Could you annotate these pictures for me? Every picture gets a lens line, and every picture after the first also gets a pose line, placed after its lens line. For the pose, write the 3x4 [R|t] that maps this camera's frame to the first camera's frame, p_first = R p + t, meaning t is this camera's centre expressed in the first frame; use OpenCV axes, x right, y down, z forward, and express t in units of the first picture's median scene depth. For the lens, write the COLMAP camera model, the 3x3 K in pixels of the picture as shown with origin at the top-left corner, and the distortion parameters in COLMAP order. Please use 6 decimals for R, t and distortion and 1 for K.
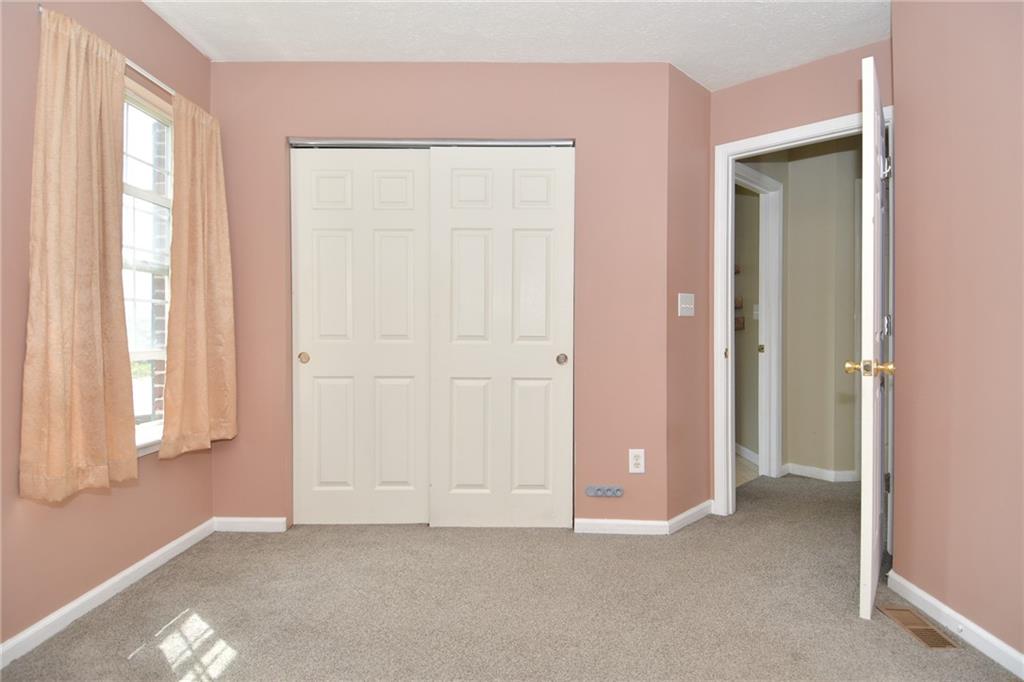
lens RADIAL K [[532.0, 0, 514.6], [0, 532.0, 331.6], [0, 0, 1]] dist [0.049038, -0.054178]
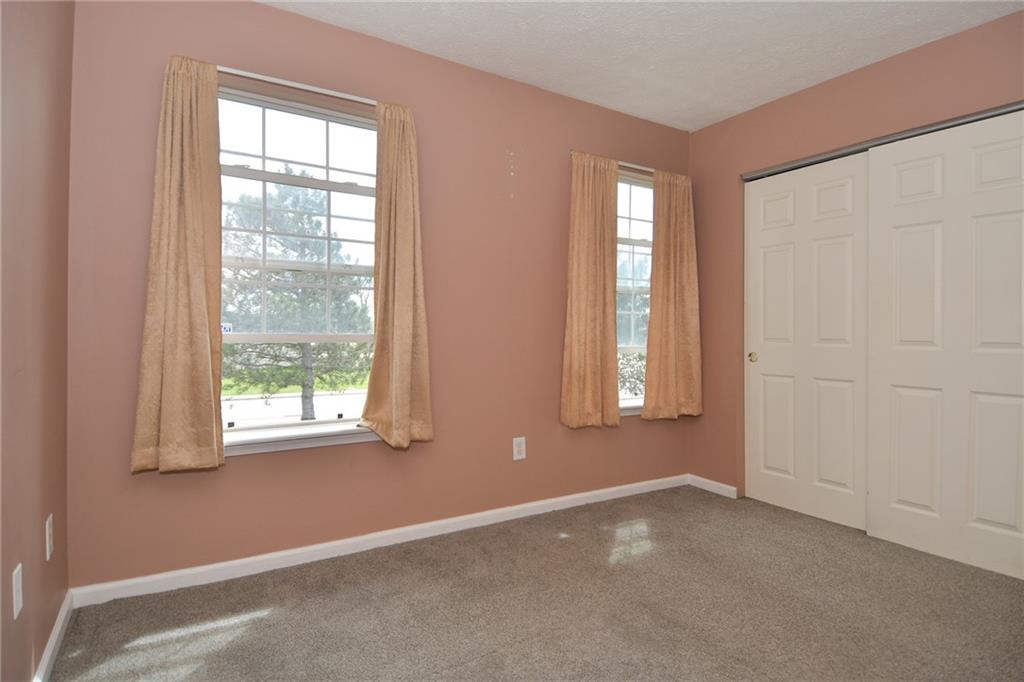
lens RADIAL K [[532.0, 0, 514.6], [0, 532.0, 331.6], [0, 0, 1]] dist [0.049038, -0.054178]
pose [[0.536998, 0.003831, -0.843575, 0.335037], [-0.010450, 0.999943, -0.002111, 0.000348], [0.843519, 0.009949, 0.537007, -0.081864]]
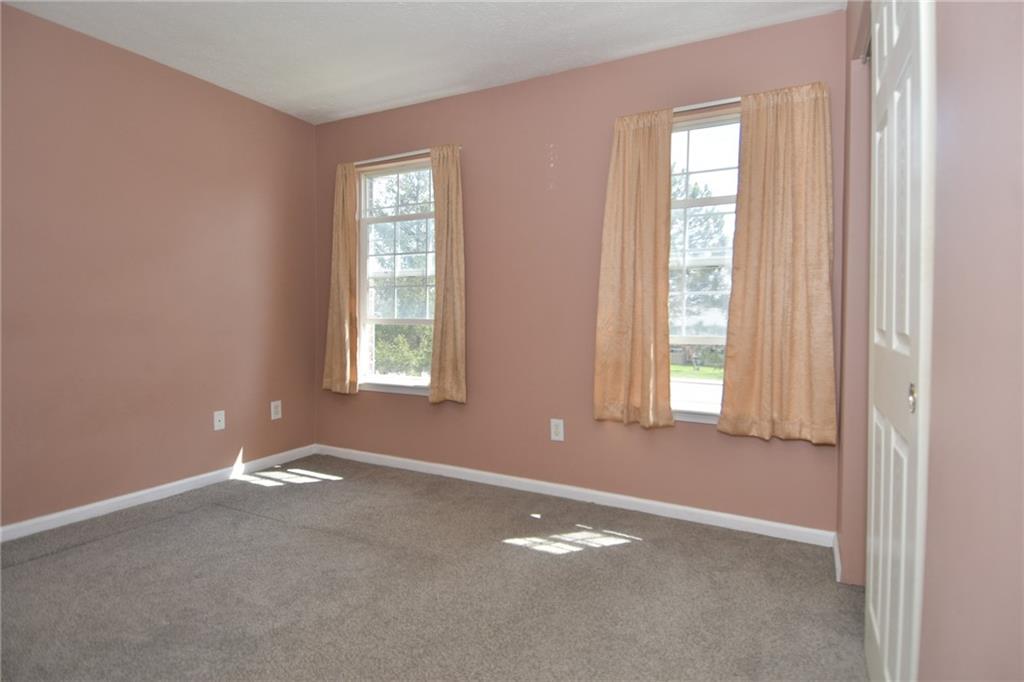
lens RADIAL K [[532.0, 0, 514.6], [0, 532.0, 331.6], [0, 0, 1]] dist [0.049038, -0.054178]
pose [[-0.459408, 0.027371, -0.887804, 0.461185], [-0.003939, 0.999452, 0.032851, -0.008429], [0.888217, 0.018590, -0.459049, 0.948917]]
